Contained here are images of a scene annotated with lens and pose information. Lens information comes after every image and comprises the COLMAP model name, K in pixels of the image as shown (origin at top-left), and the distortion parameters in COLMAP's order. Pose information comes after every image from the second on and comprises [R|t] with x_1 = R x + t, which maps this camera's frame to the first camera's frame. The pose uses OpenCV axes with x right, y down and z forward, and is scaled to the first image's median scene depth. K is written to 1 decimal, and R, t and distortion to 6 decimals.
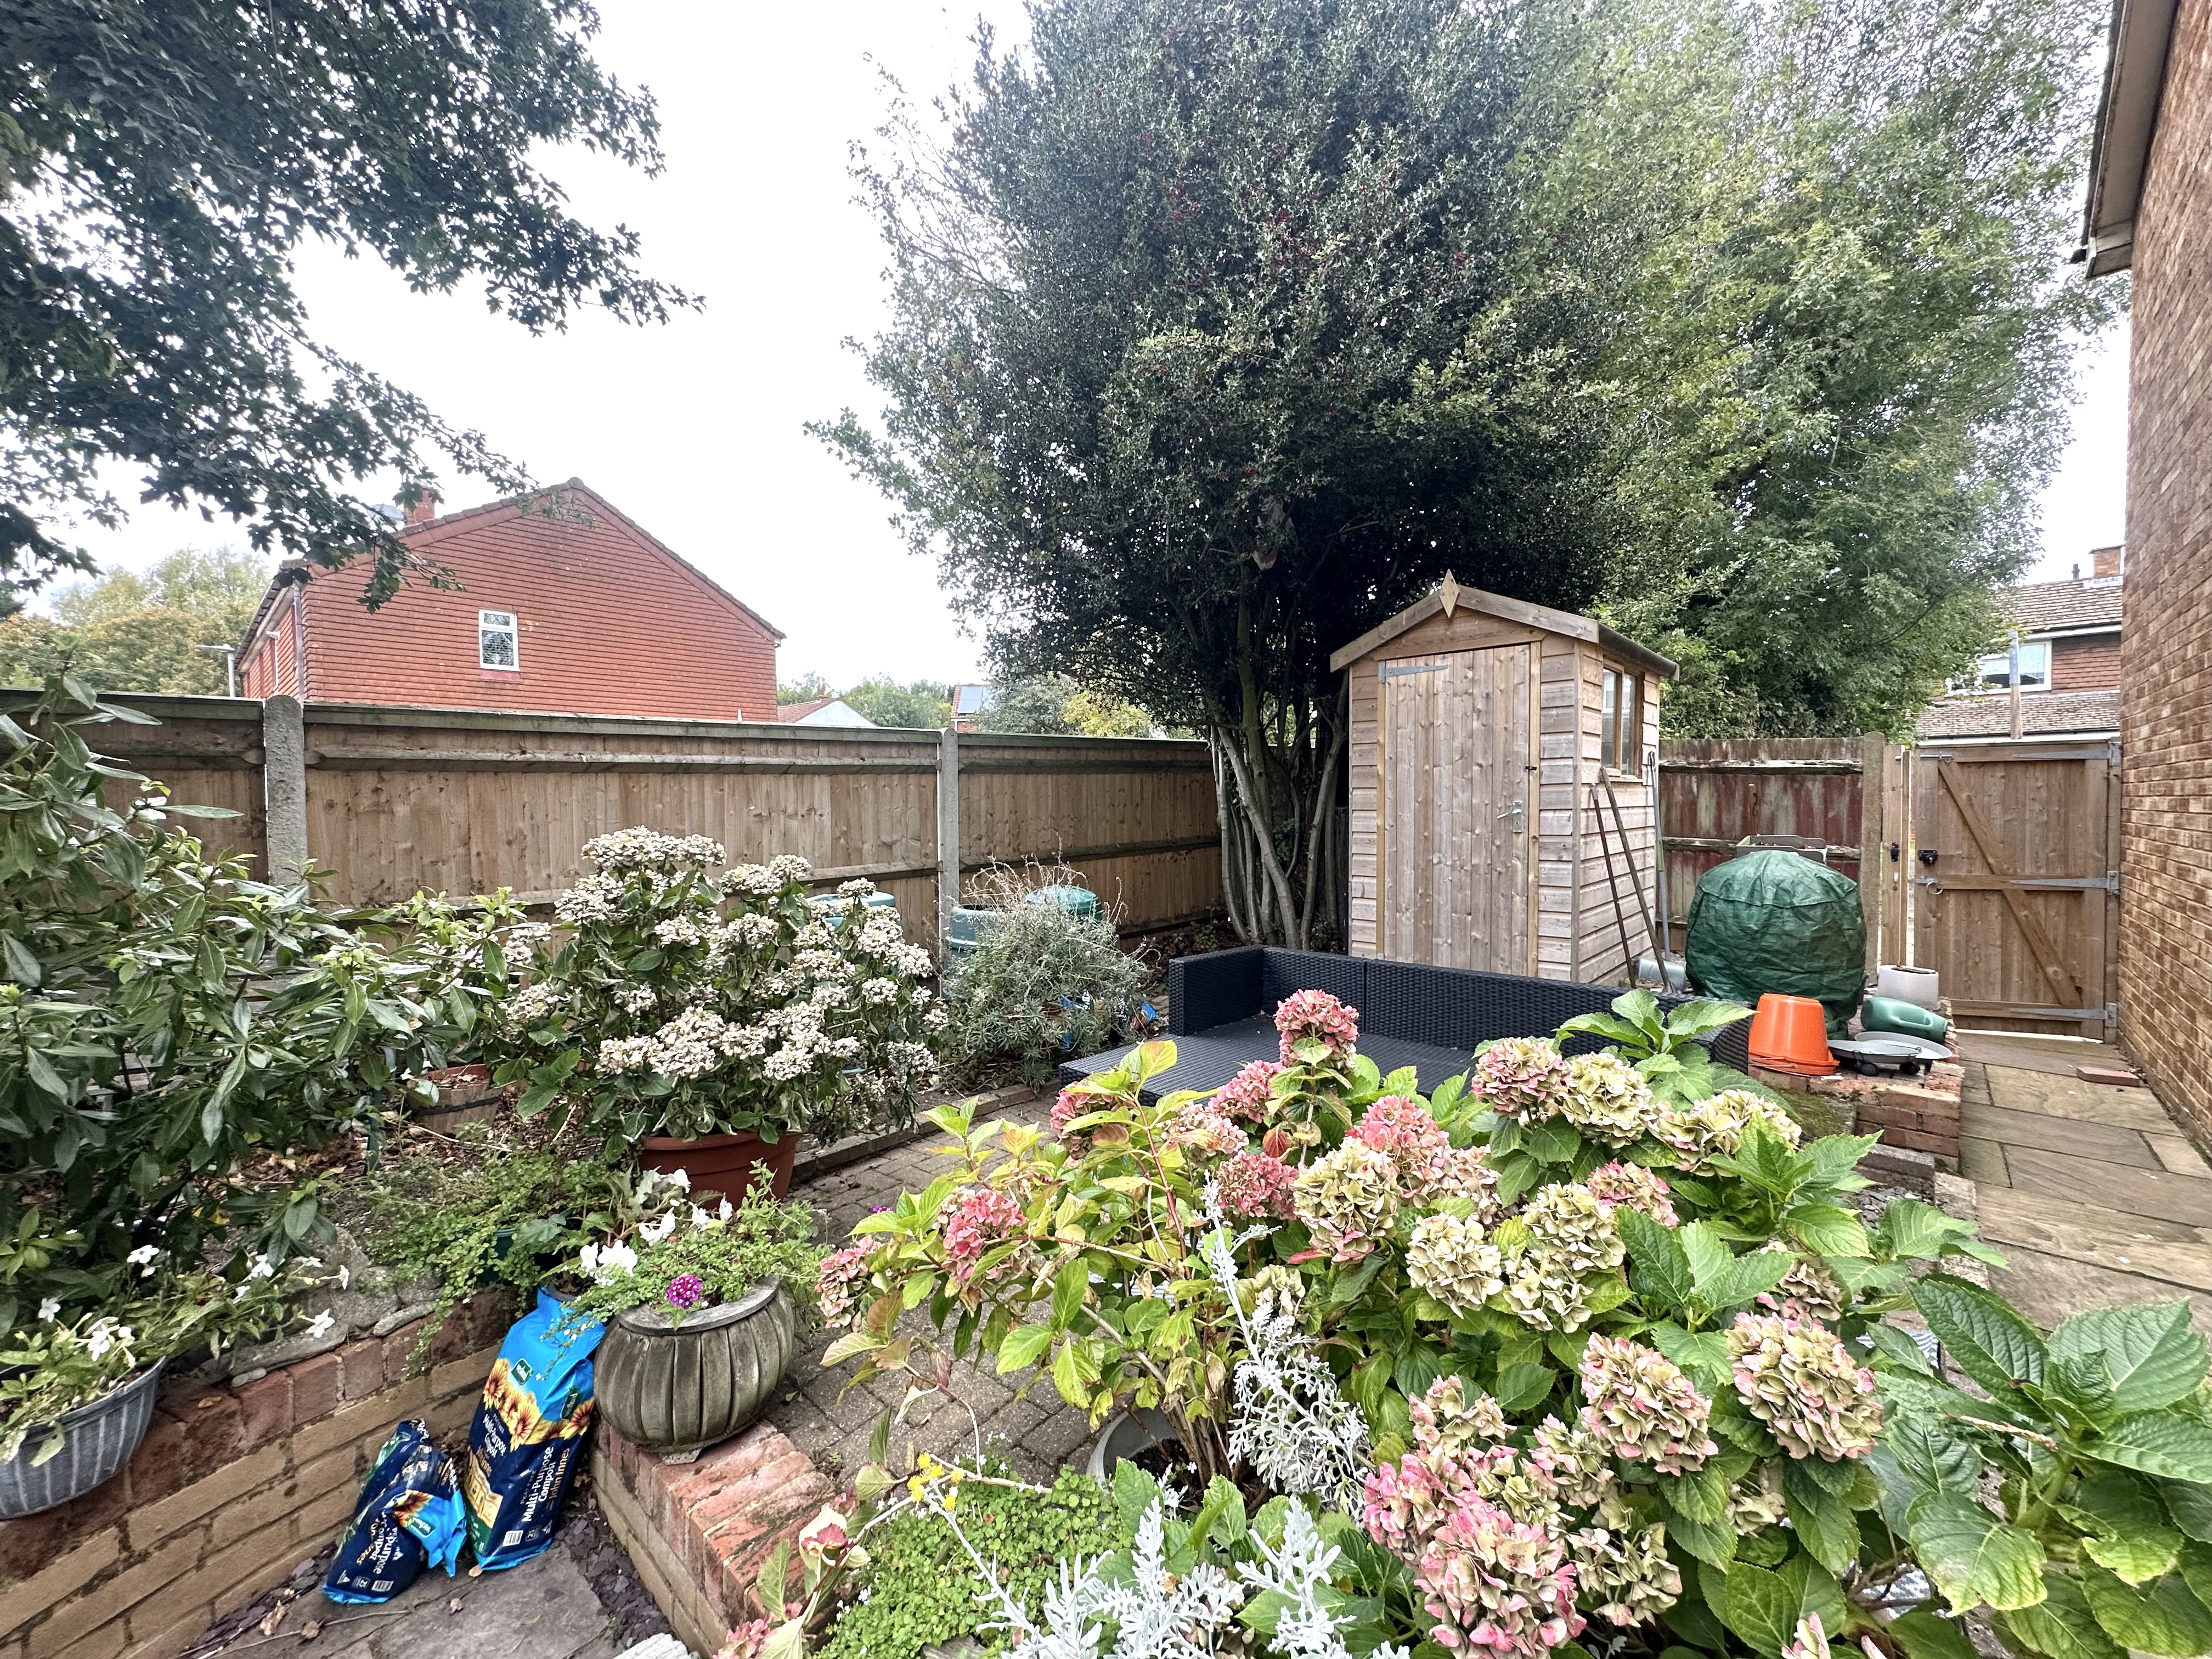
lens RADIAL K [[883.1, 0, 1104.3], [0, 883.1, 831.3], [0, 0, 1]] dist [-0.002038, 0.000382]
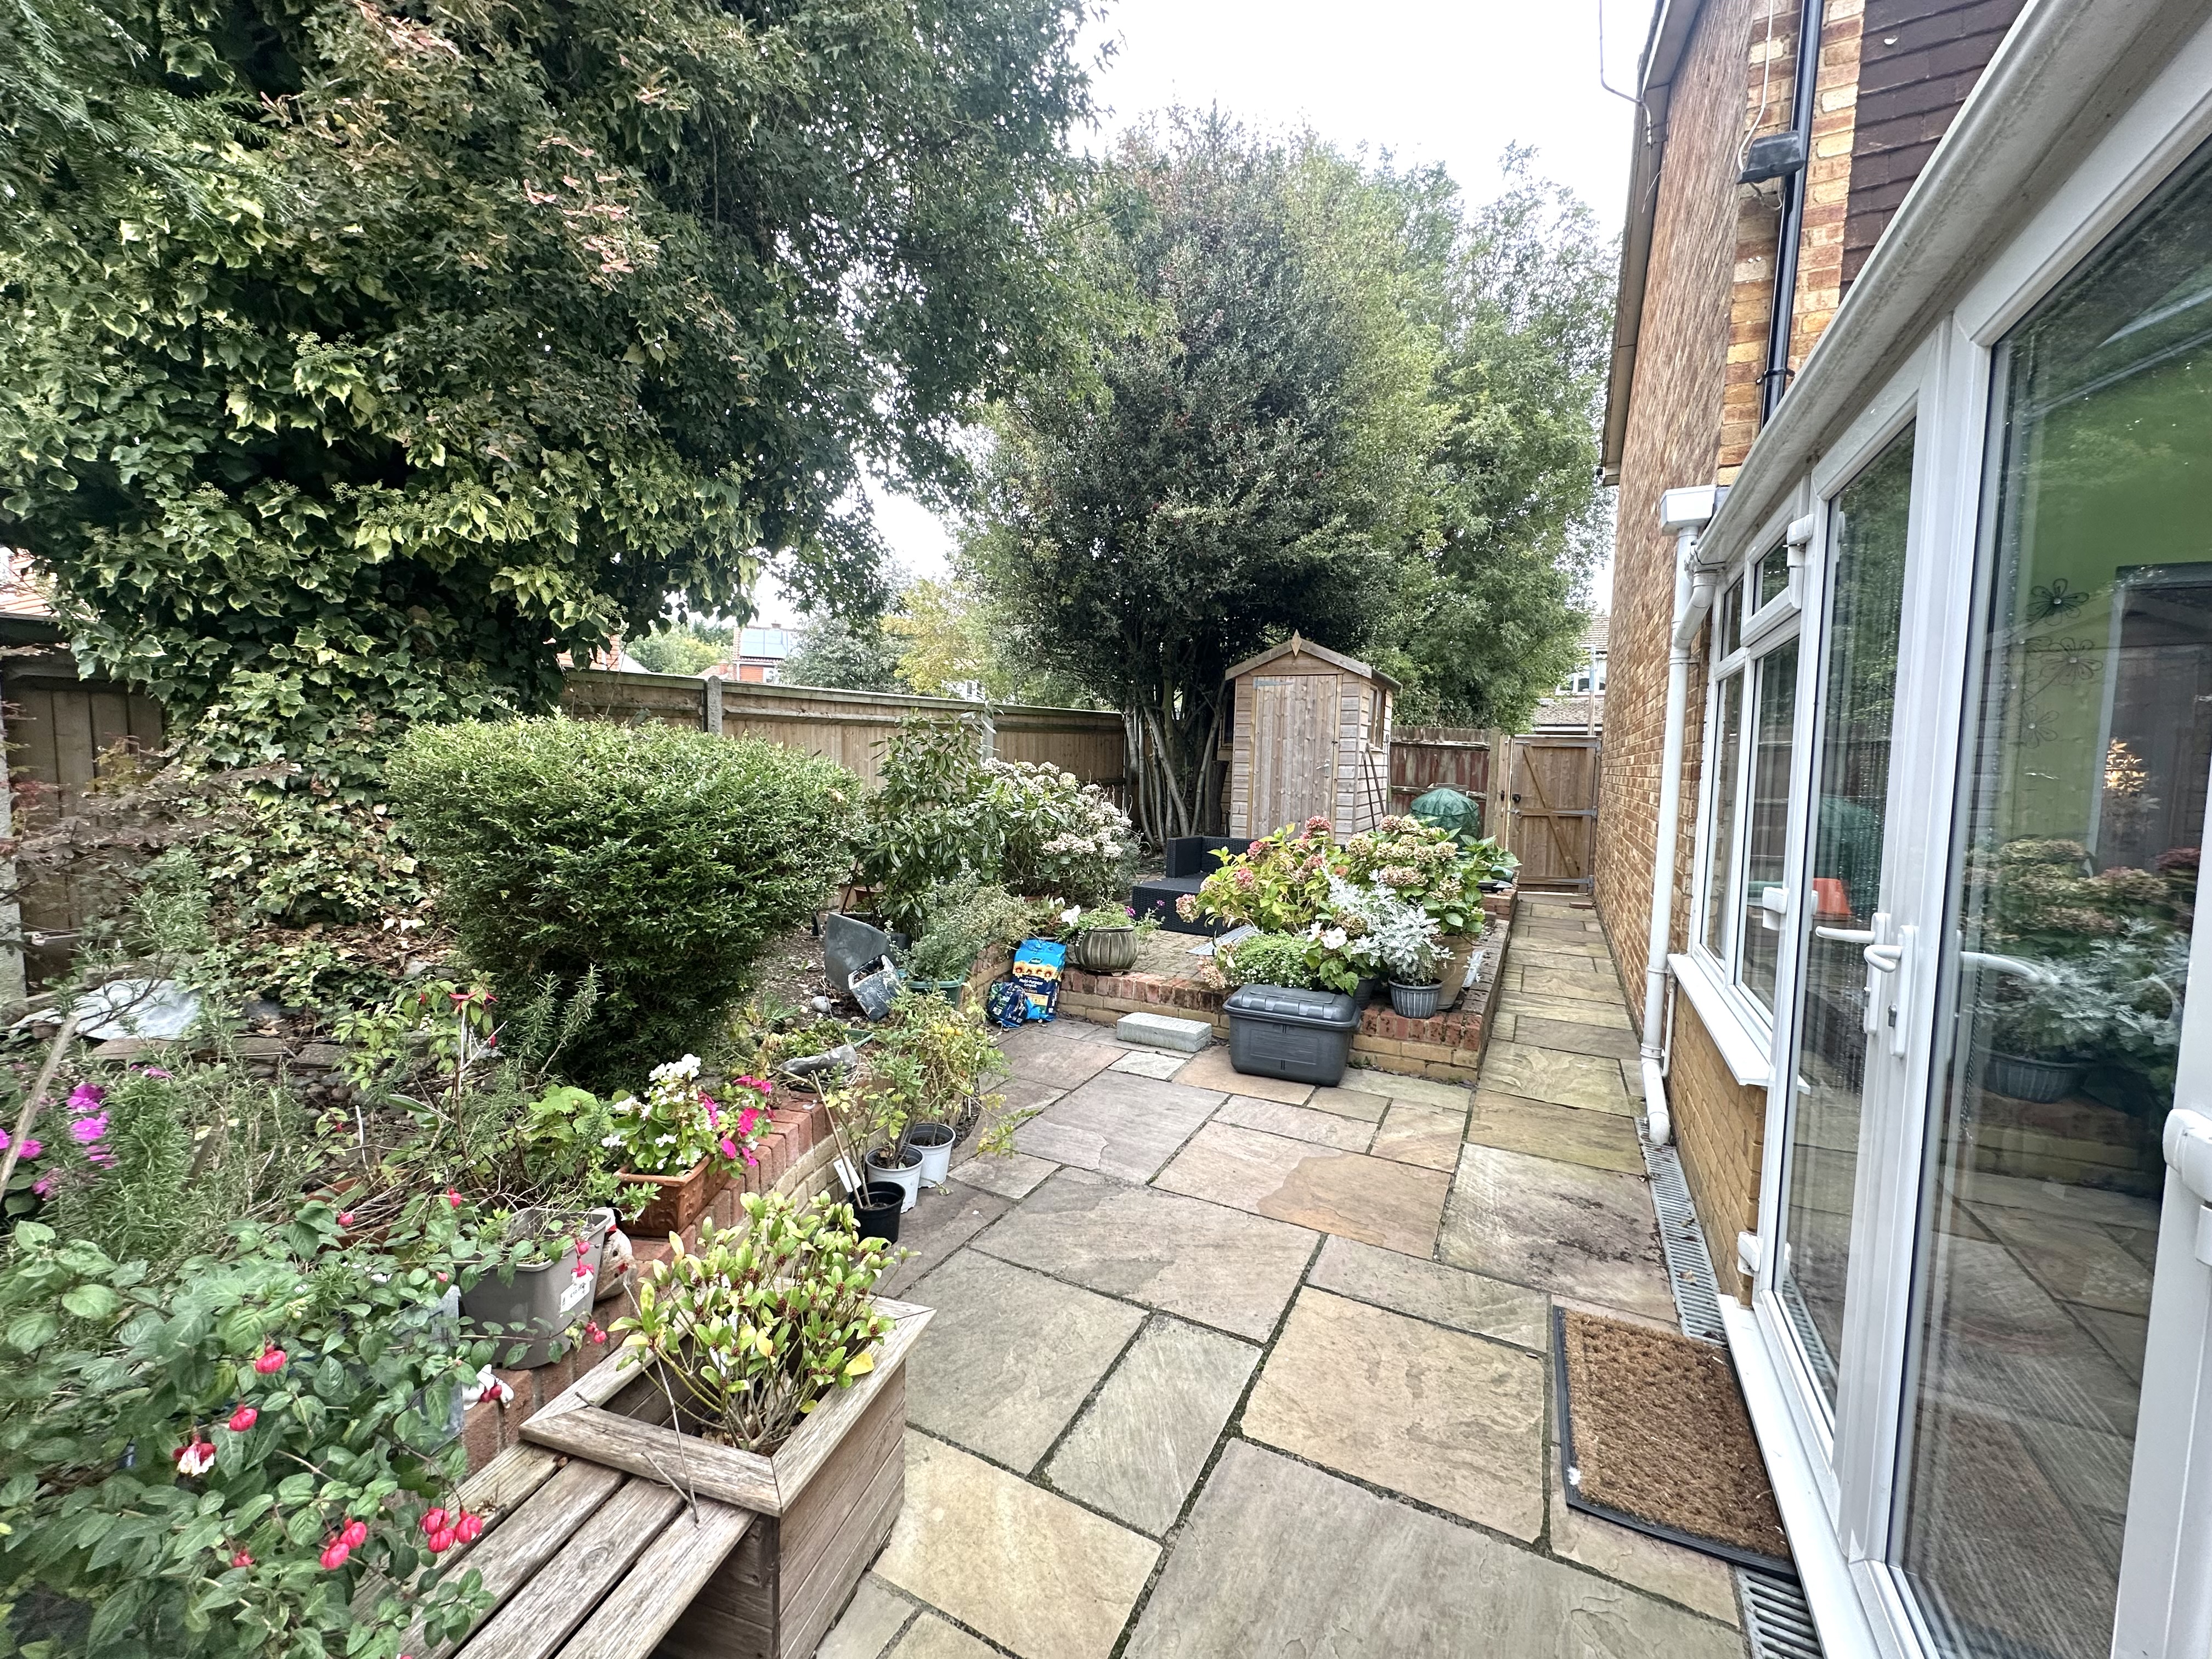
lens RADIAL K [[883.1, 0, 1104.3], [0, 883.1, 831.3], [0, 0, 1]] dist [-0.002038, 0.000382]
pose [[0.960444, 0.008205, 0.278354, -0.407234], [-0.022794, 0.998528, 0.049215, 0.028797], [-0.277540, -0.053613, 0.959217, -0.537410]]
